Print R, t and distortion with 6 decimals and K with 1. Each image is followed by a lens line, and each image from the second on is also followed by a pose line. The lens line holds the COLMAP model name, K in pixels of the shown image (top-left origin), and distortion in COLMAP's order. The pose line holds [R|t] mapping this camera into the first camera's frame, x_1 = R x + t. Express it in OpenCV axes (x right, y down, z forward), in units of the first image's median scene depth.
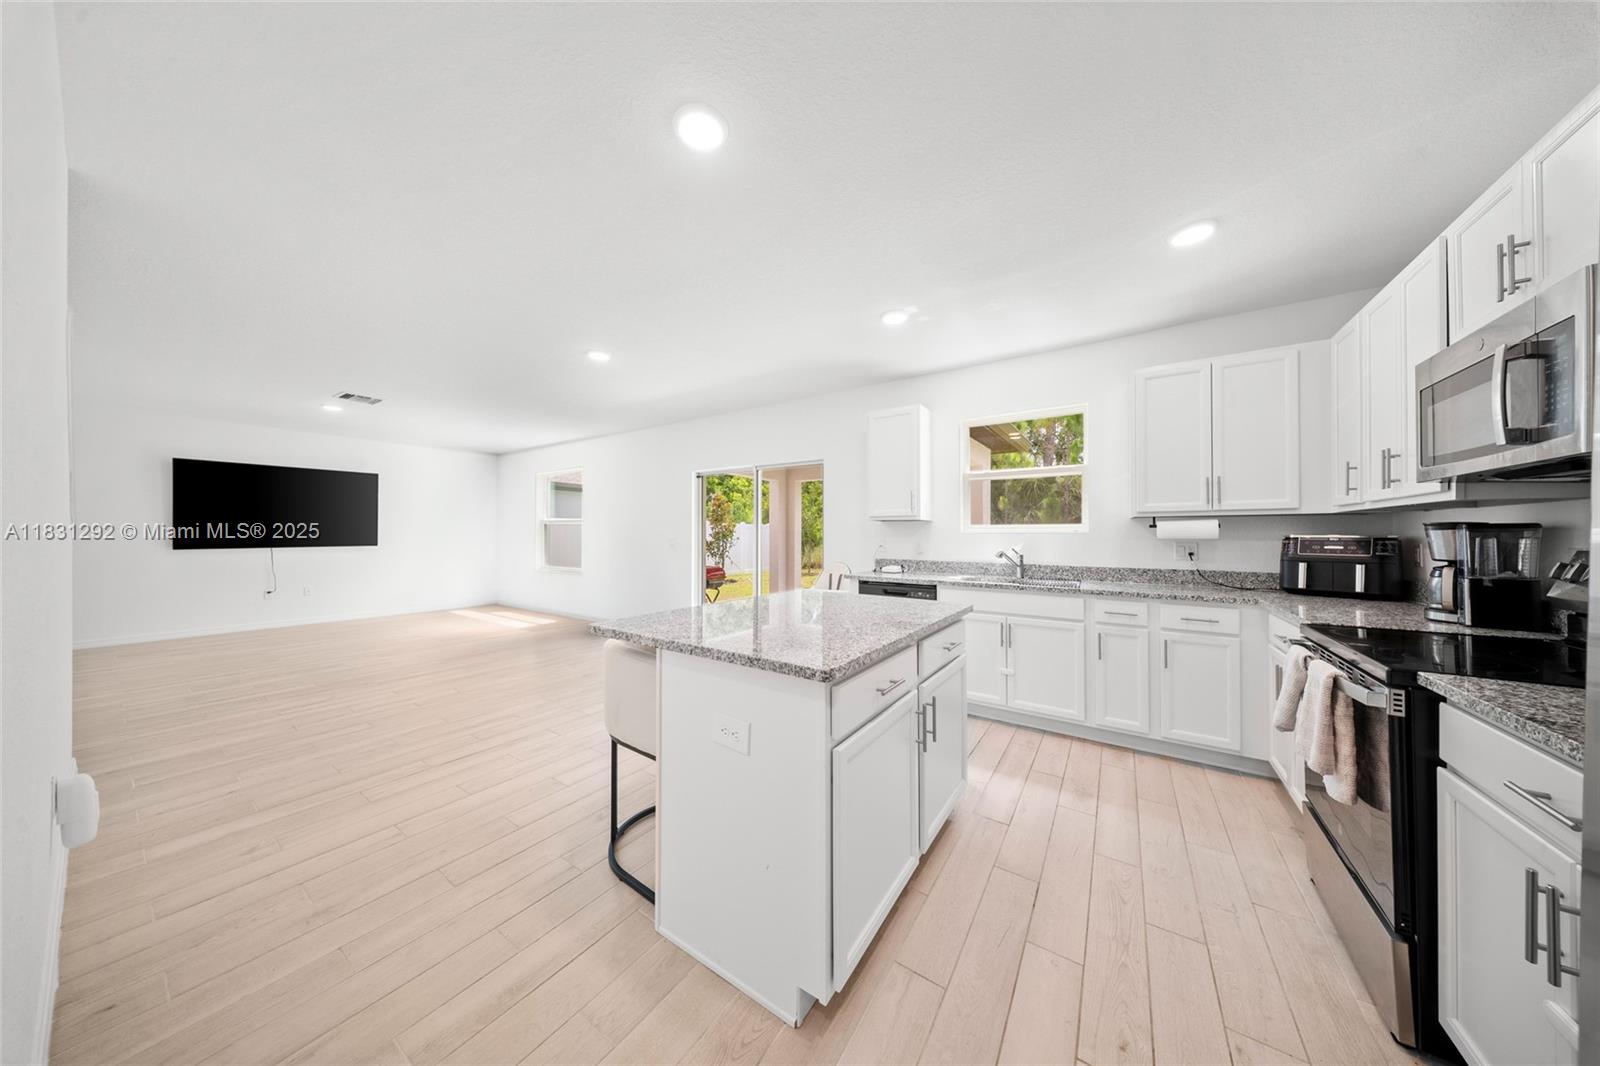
lens RADIAL K [[474.7, 0, 798.7], [0, 474.7, 534.9], [0, 0, 1]] dist [0.001539, -0.001049]
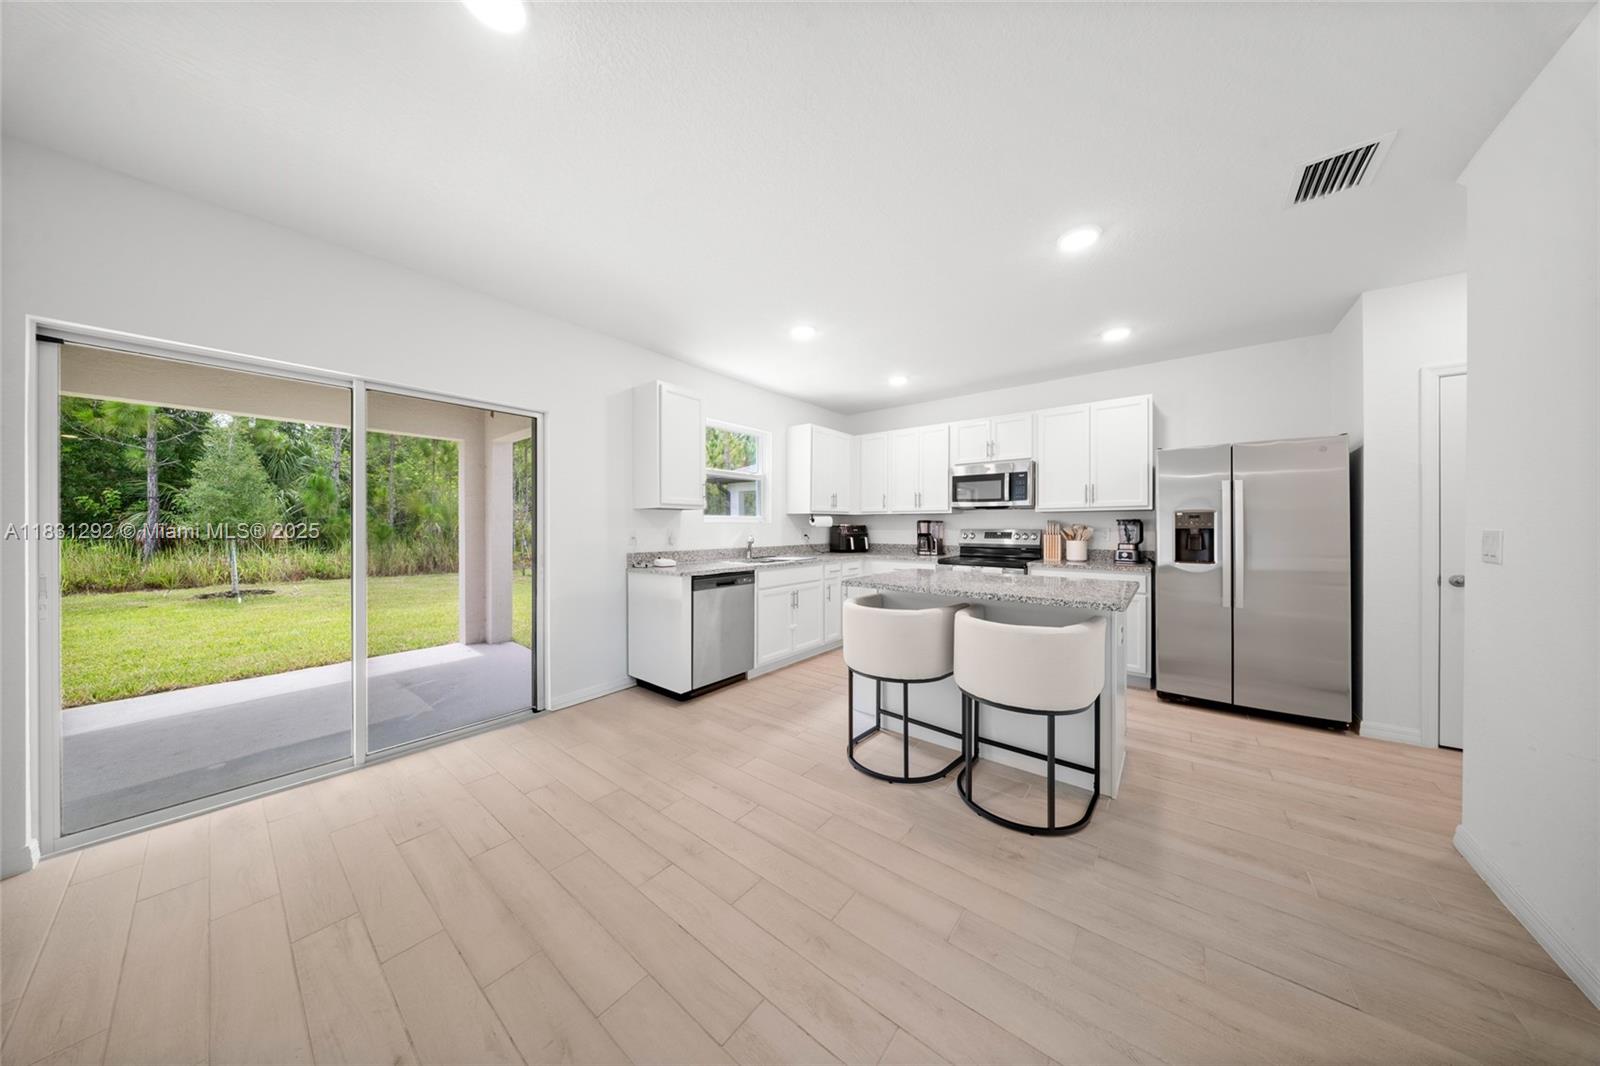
lens RADIAL K [[474.7, 0, 789.4], [0, 474.7, 529.1], [0, 0, 1]] dist [0.001539, -0.001049]
pose [[0.087902, -0.011341, 0.996065, -1.165775], [0.000616, 0.999936, 0.011331, -0.002340], [-0.996129, -0.000383, 0.087903, 1.176394]]
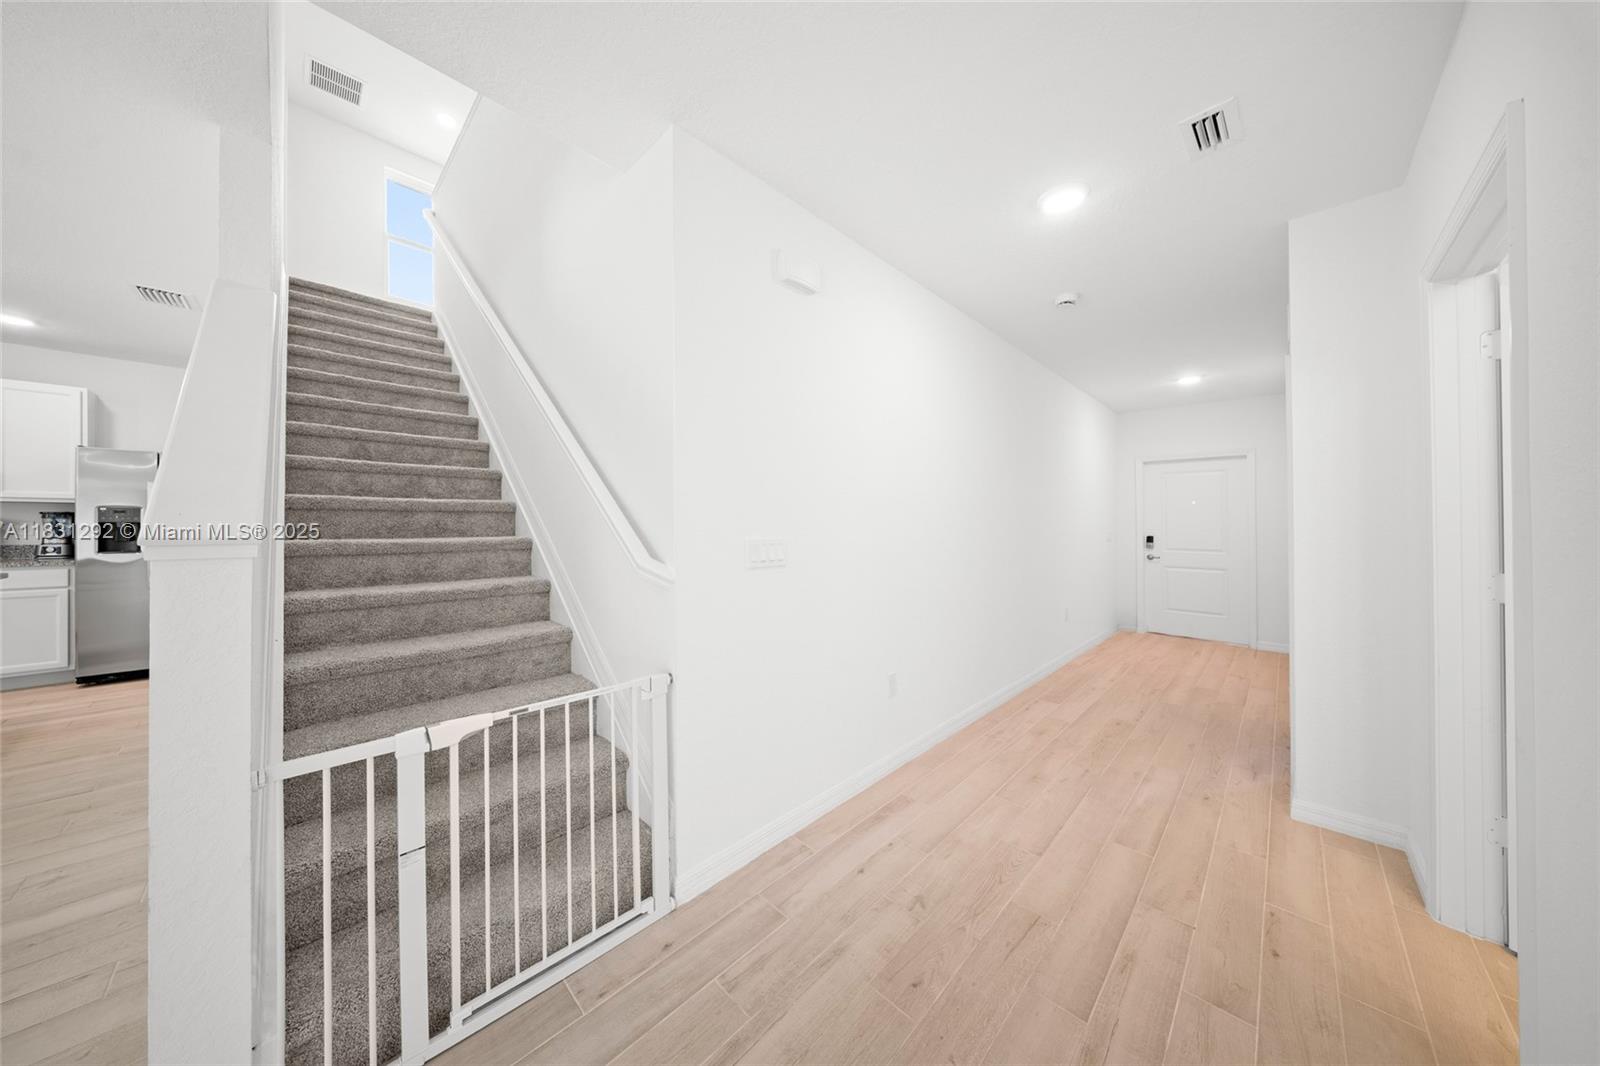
lens RADIAL K [[474.7, 0, 766.9], [0, 474.7, 523.4], [0, 0, 1]] dist [0.001539, -0.001049]
pose [[-0.982720, -0.016653, 0.184349, -2.085180], [-0.015922, 0.999858, 0.005442, -0.026368], [-0.184413, 0.002412, -0.982846, 1.283597]]
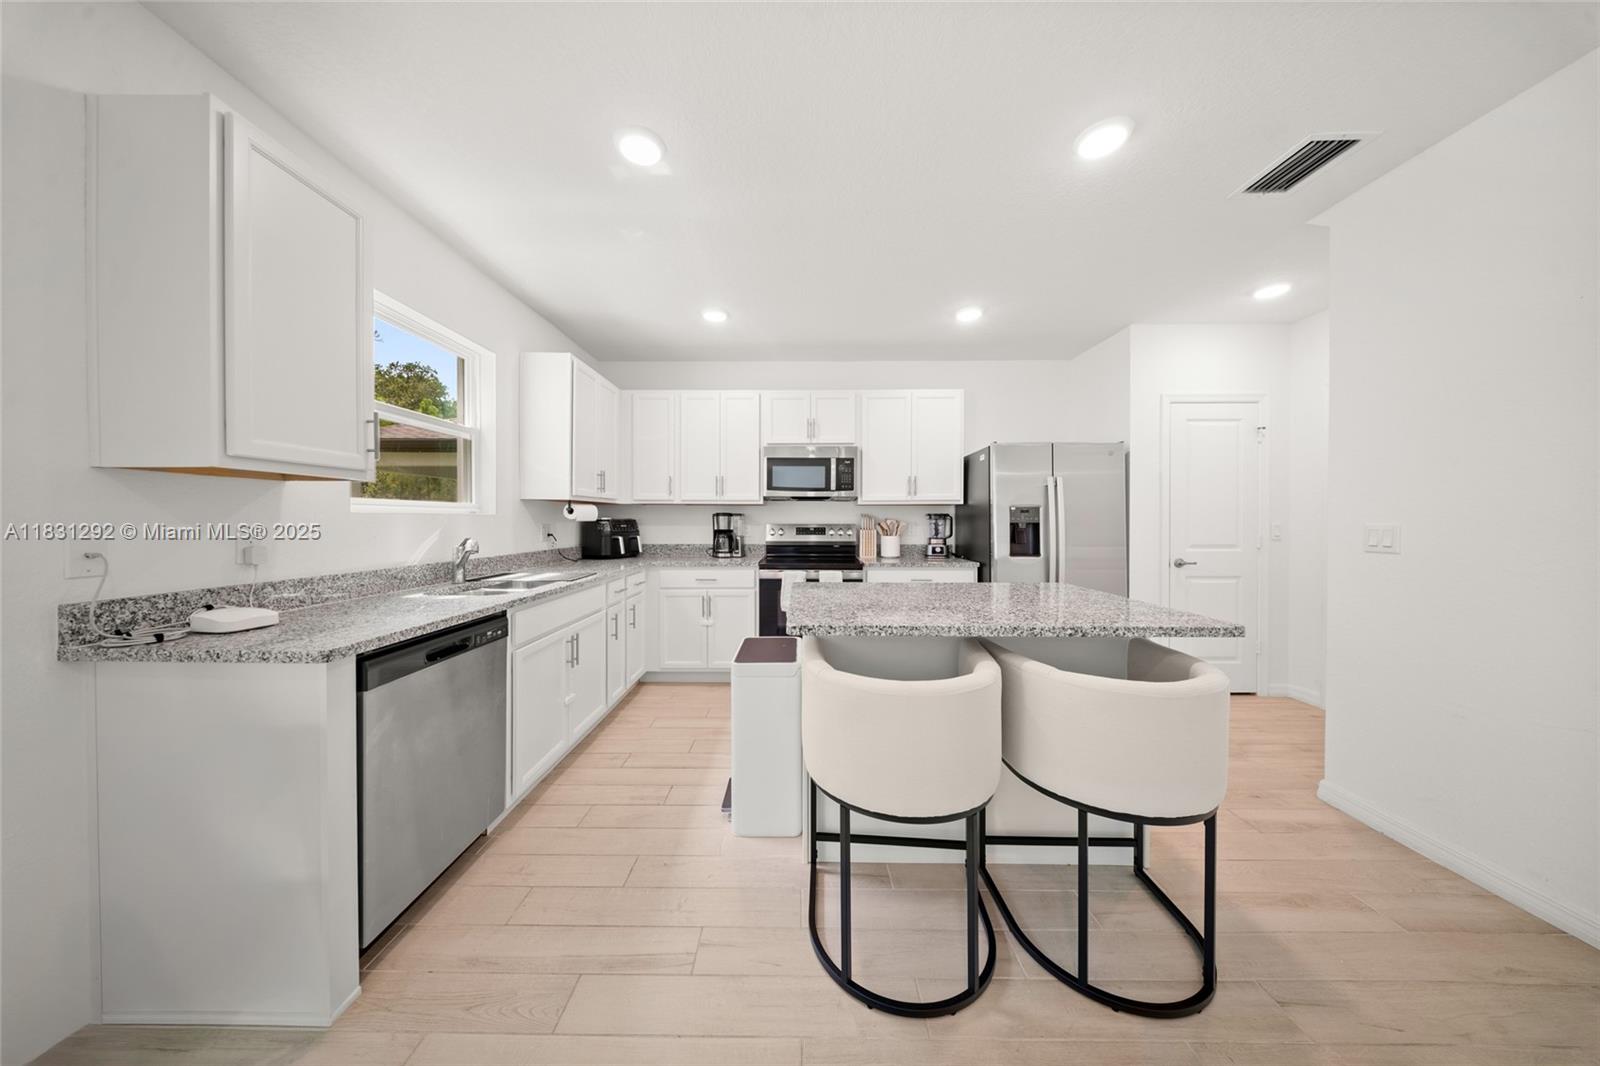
lens RADIAL K [[474.7, 0, 789.9], [0, 474.7, 523.8], [0, 0, 1]] dist [0.001539, -0.001049]
pose [[-0.553016, -0.010469, 0.833105, -0.494813], [-0.003009, 0.999940, 0.010568, 0.002355], [-0.833165, 0.003337, -0.553014, 1.479881]]
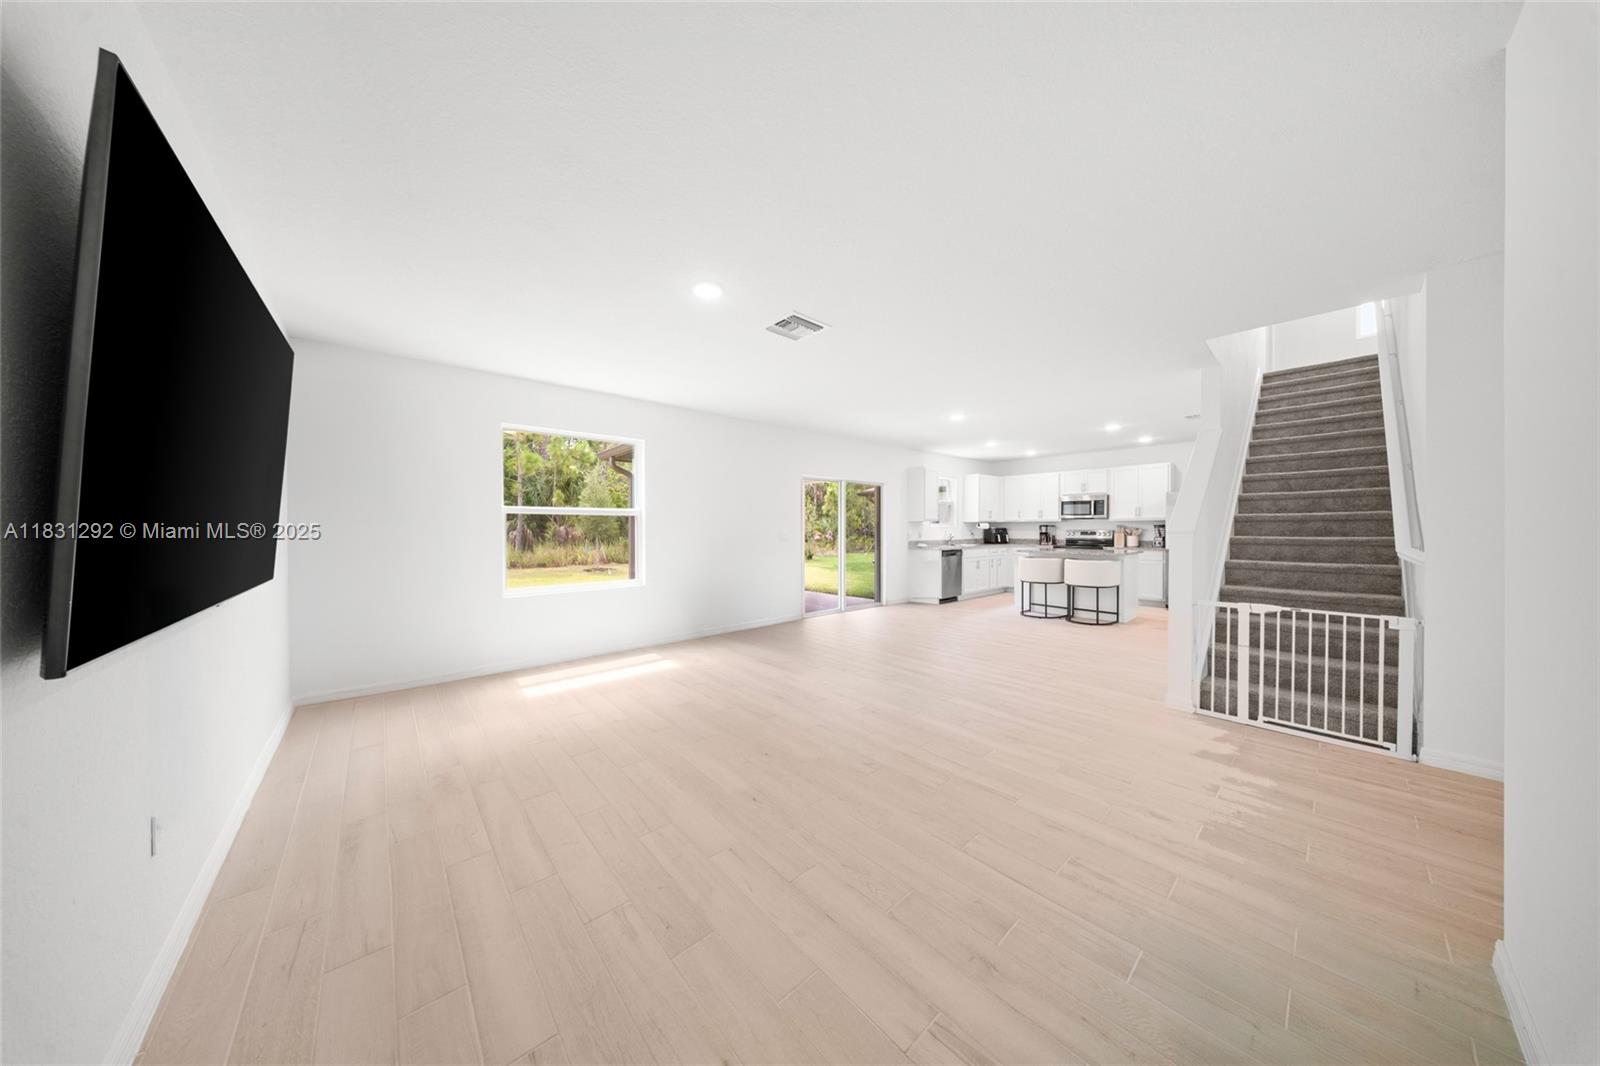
lens RADIAL K [[474.7, 0, 778.3], [0, 474.7, 538.5], [0, 0, 1]] dist [0.001539, -0.001049]
pose [[0.277040, -0.028575, 0.960433, -3.291463], [0.006059, 0.999590, 0.027993, -0.030429], [-0.960839, -0.001936, 0.277099, 1.764370]]
